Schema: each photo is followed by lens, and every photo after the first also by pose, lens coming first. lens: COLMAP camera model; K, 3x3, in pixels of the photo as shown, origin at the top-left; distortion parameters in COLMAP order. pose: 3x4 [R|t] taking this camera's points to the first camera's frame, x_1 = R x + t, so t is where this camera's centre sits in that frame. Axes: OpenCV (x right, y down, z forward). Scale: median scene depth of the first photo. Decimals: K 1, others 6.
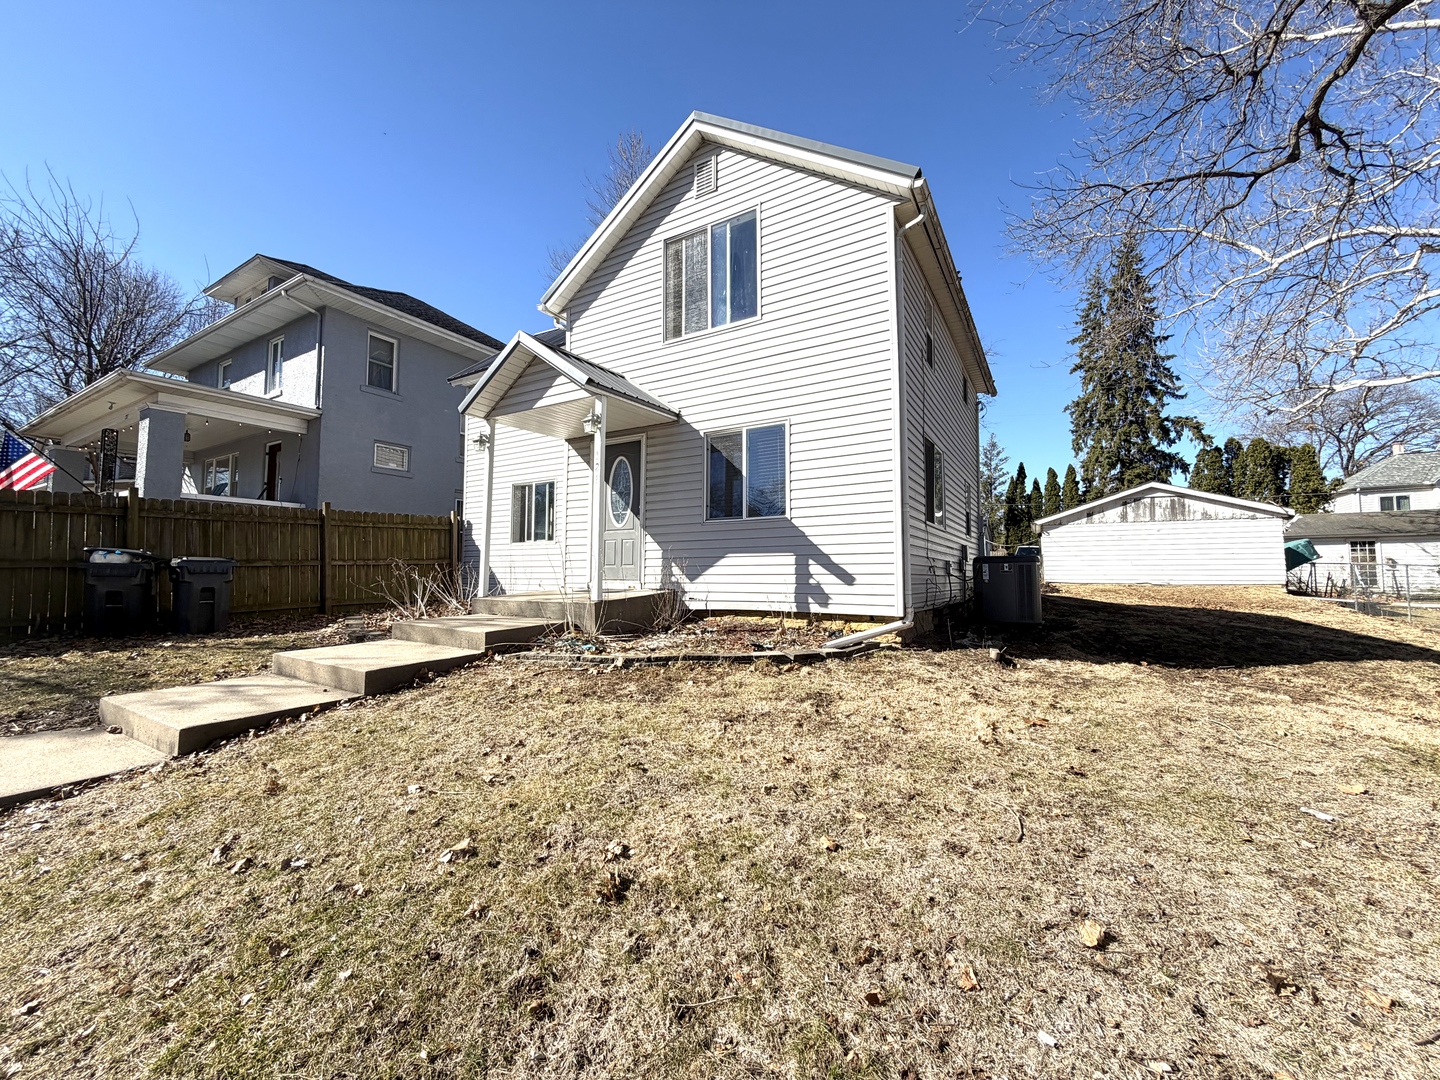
lens RADIAL K [[577.0, 0, 720.3], [0, 577.0, 539.9], [0, 0, 1]] dist [0.000551, 0.000143]
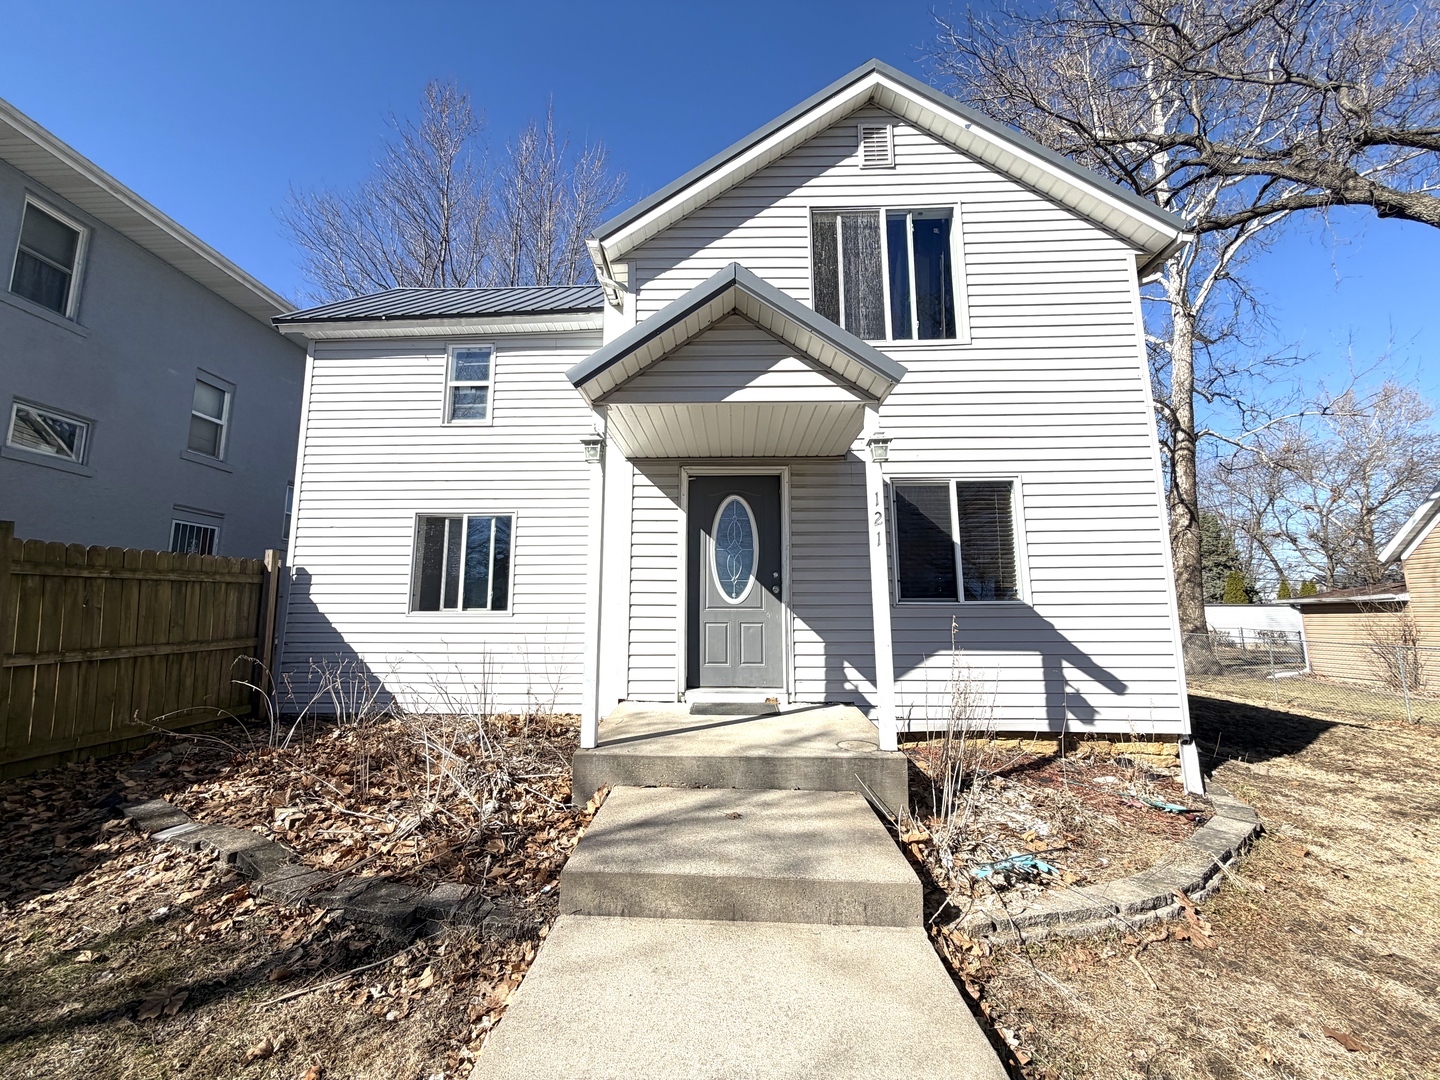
lens RADIAL K [[577.0, 0, 717.7], [0, 577.0, 537.5], [0, 0, 1]] dist [0.000551, 0.000143]
pose [[0.874035, 0.069985, 0.480797, -0.540975], [-0.031664, 0.995673, -0.087368, -0.041150], [-0.484830, 0.061138, 0.872469, 0.468901]]
